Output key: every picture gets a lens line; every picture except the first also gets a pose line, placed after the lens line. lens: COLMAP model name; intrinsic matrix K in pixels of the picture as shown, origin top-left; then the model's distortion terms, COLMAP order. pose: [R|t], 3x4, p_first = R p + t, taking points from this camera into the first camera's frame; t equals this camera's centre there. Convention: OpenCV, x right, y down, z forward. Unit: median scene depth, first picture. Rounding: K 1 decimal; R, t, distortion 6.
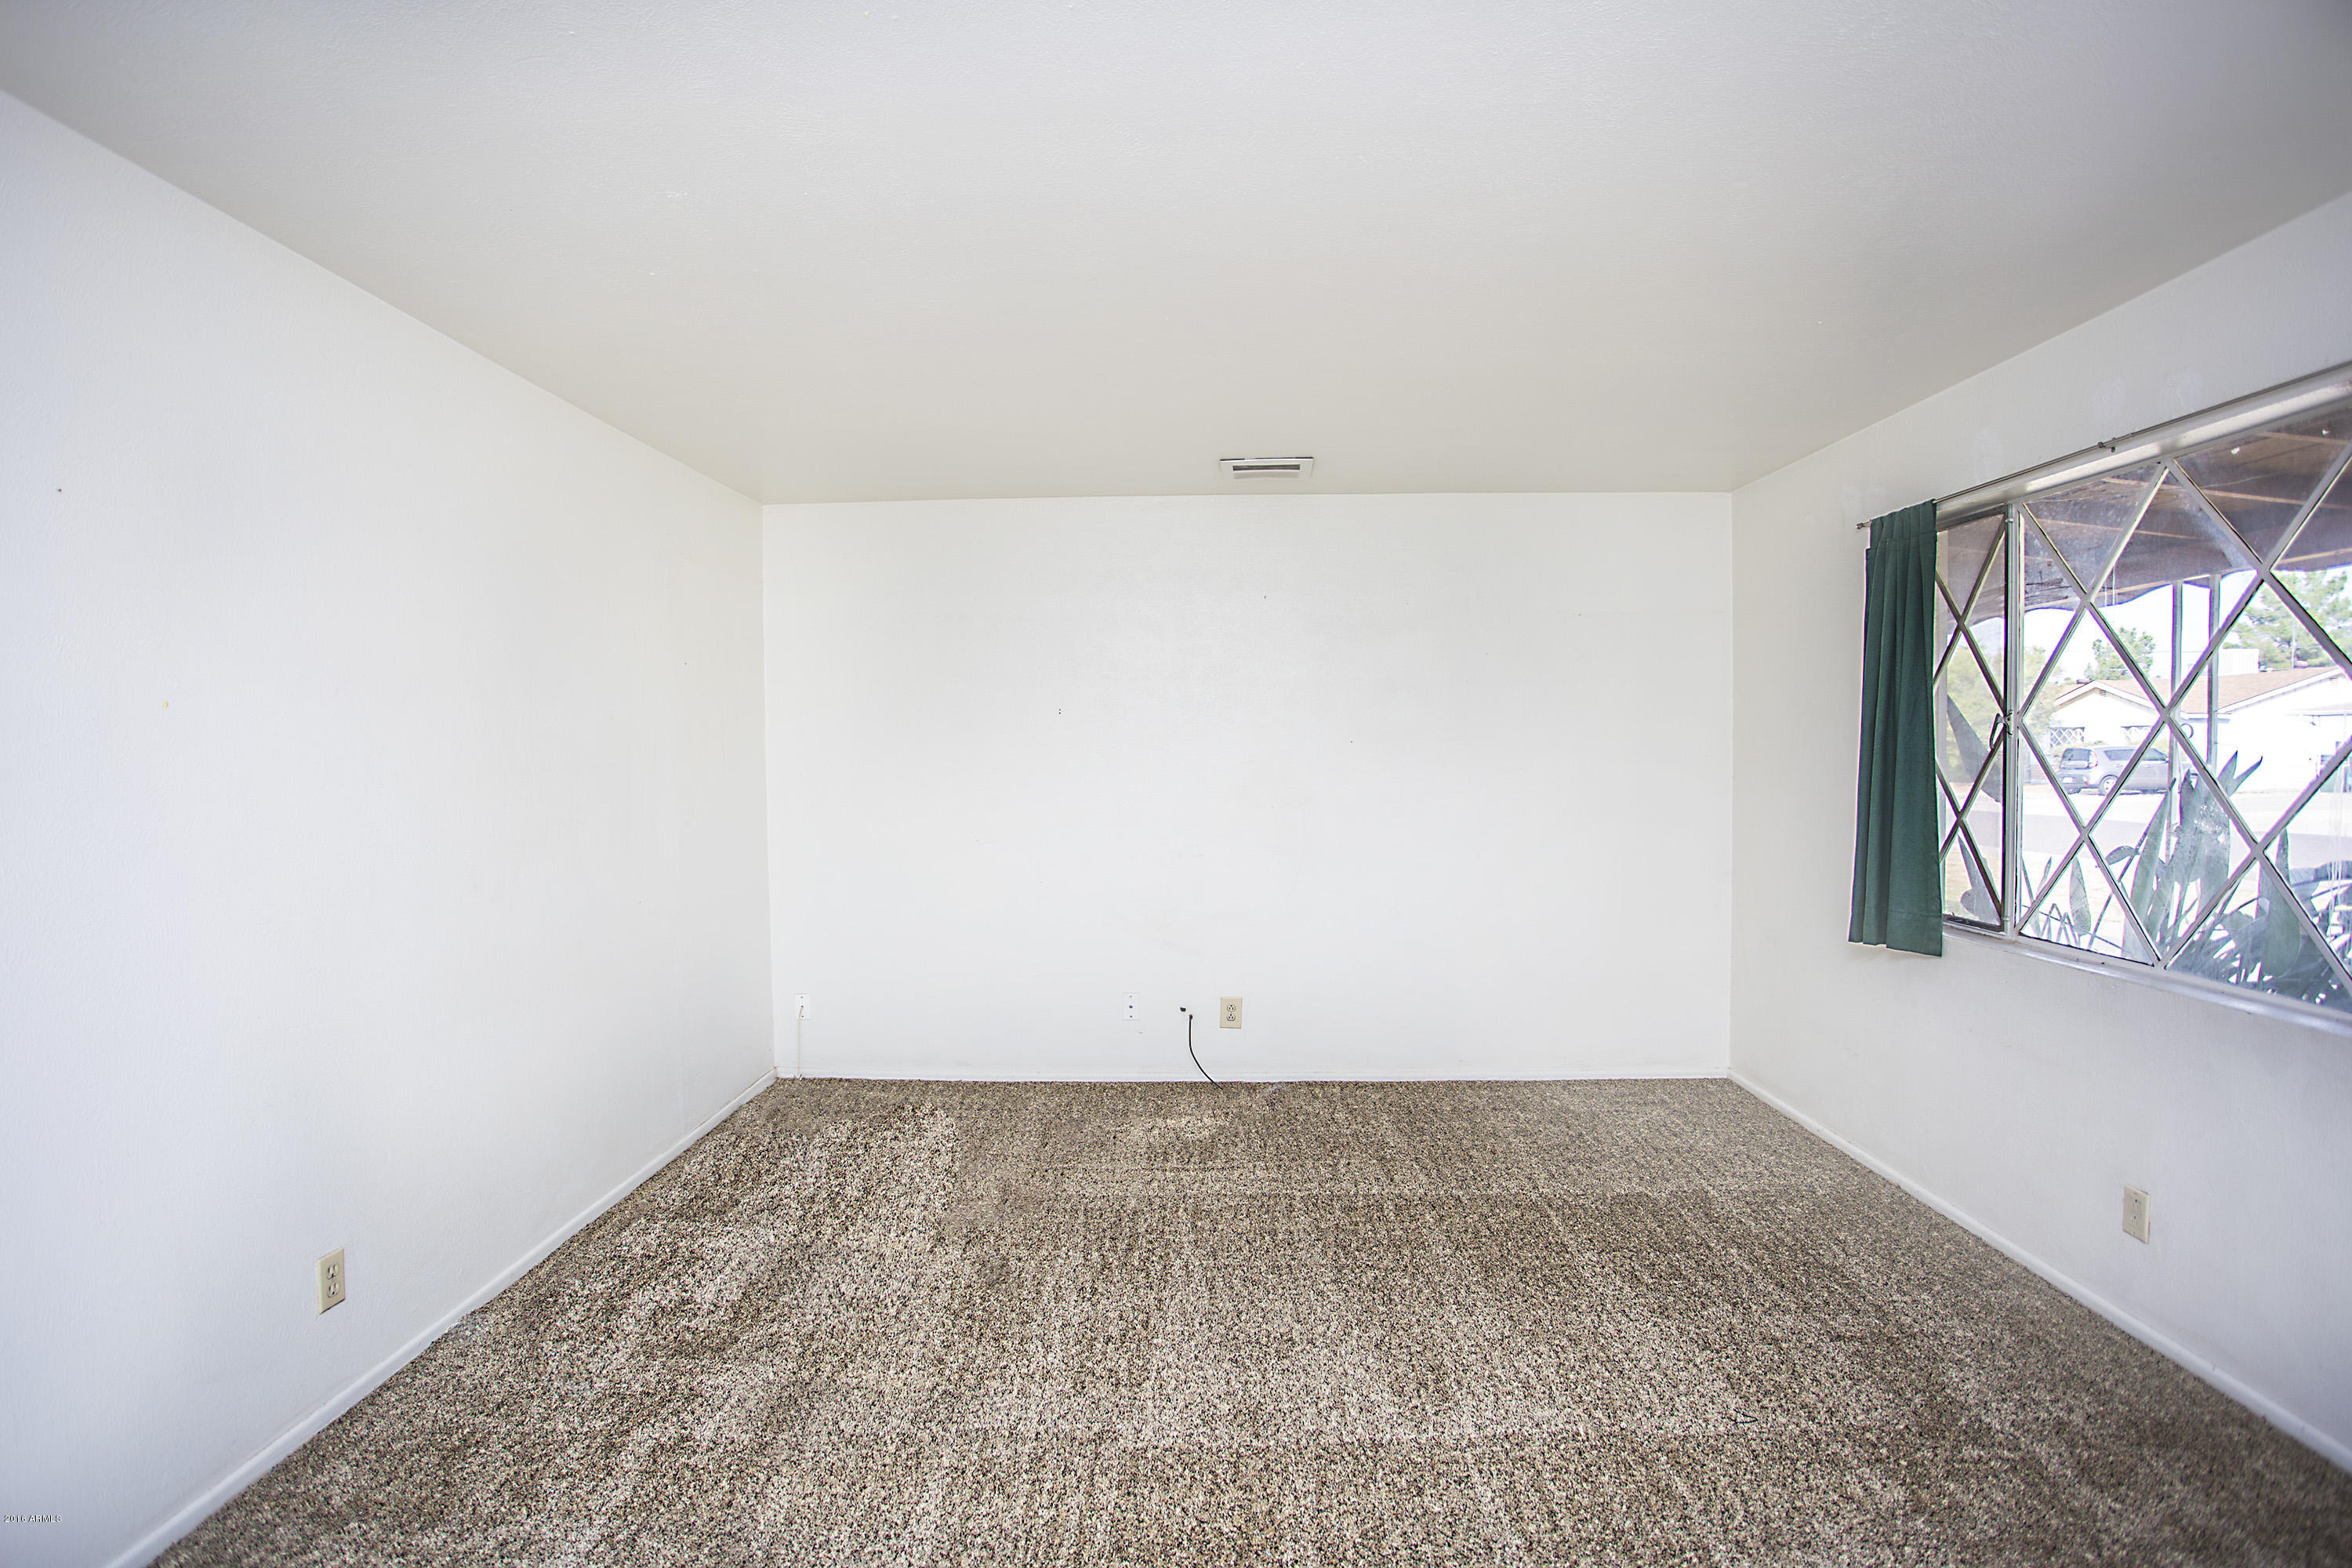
lens RADIAL K [[1139.1, 0, 1162.9], [0, 1139.1, 776.7], [0, 0, 1]] dist [-0.053037, 0.021559]
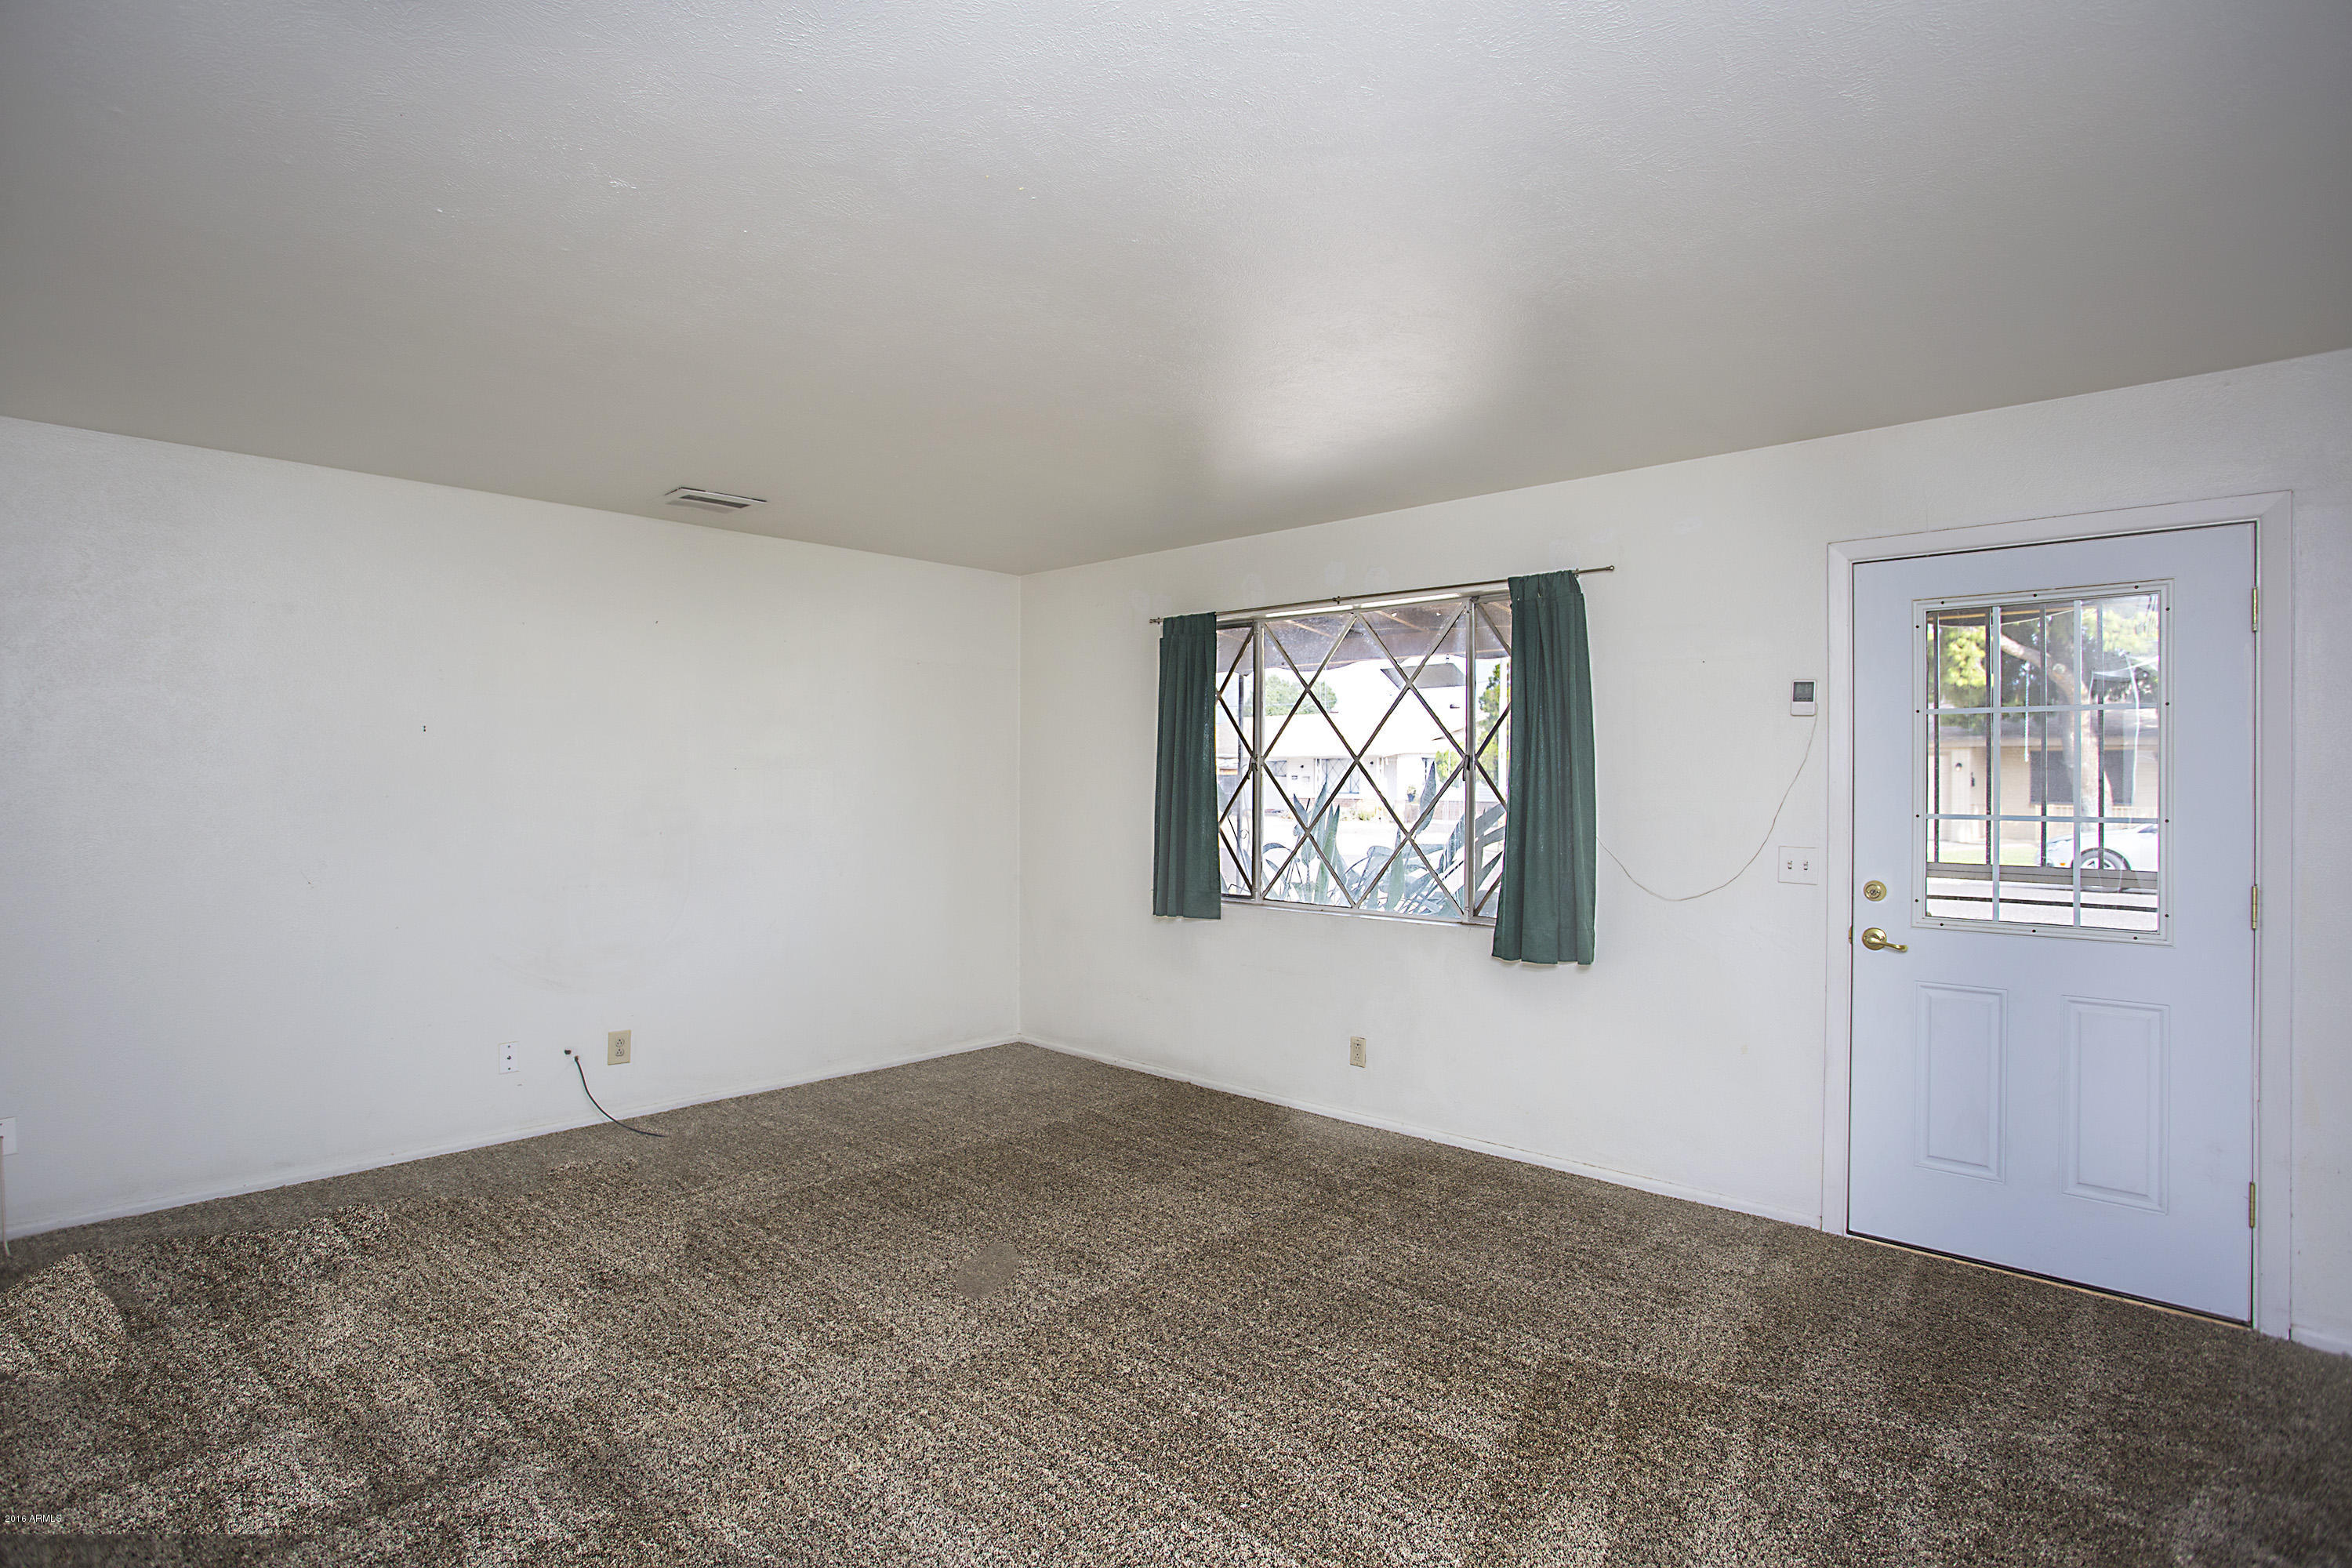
lens RADIAL K [[1139.1, 0, 1162.9], [0, 1139.1, 776.7], [0, 0, 1]] dist [-0.053037, 0.021559]
pose [[0.684398, 0.009467, 0.729047, -0.458010], [0.009653, 0.999710, -0.022043, 0.004590], [-0.729045, 0.022124, 0.684108, 0.010440]]
